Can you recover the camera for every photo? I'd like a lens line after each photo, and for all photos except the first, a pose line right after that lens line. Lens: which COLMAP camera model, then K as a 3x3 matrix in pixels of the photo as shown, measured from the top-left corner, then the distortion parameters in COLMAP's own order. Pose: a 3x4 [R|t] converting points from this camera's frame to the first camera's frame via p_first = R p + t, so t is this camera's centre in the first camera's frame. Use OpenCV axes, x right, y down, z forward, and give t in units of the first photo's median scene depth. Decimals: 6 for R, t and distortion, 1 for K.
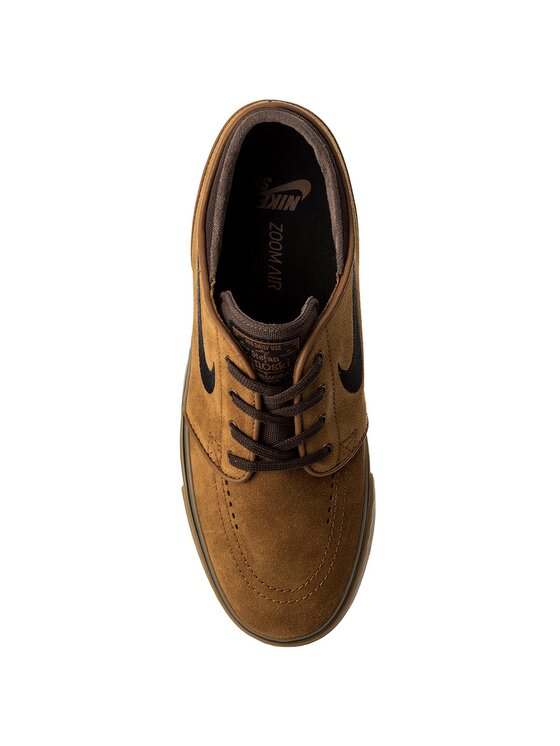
lens RADIAL K [[2190.1, 0, 280.0], [0, 2190.1, 373.0], [0, 0, 1]] dist [-0.050642, -0.055693]
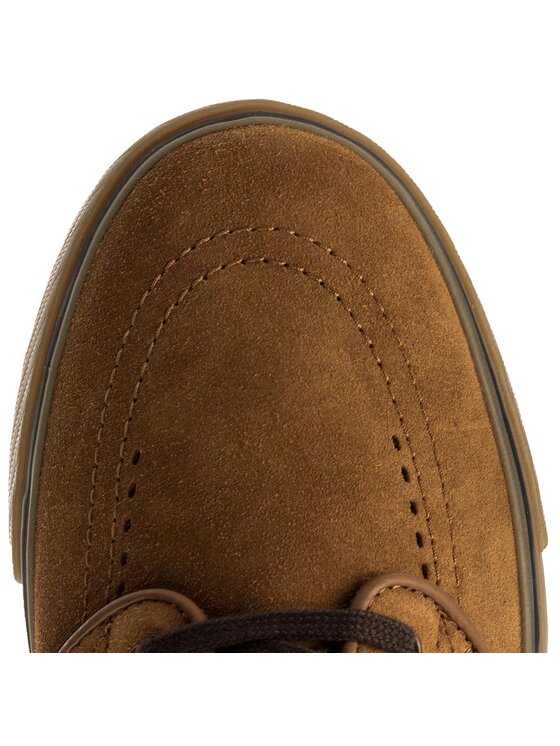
lens RADIAL K [[2010.8, 0, 280.0], [0, 2010.8, 373.0], [0, 0, 1]] dist [-0.065697, -0.411601]
pose [[-0.999899, -0.000479, 0.014217, -0.005672], [0.000467, -1.000000, -0.000834, 0.081688], [0.014217, -0.000827, 0.999899, 0.676911]]
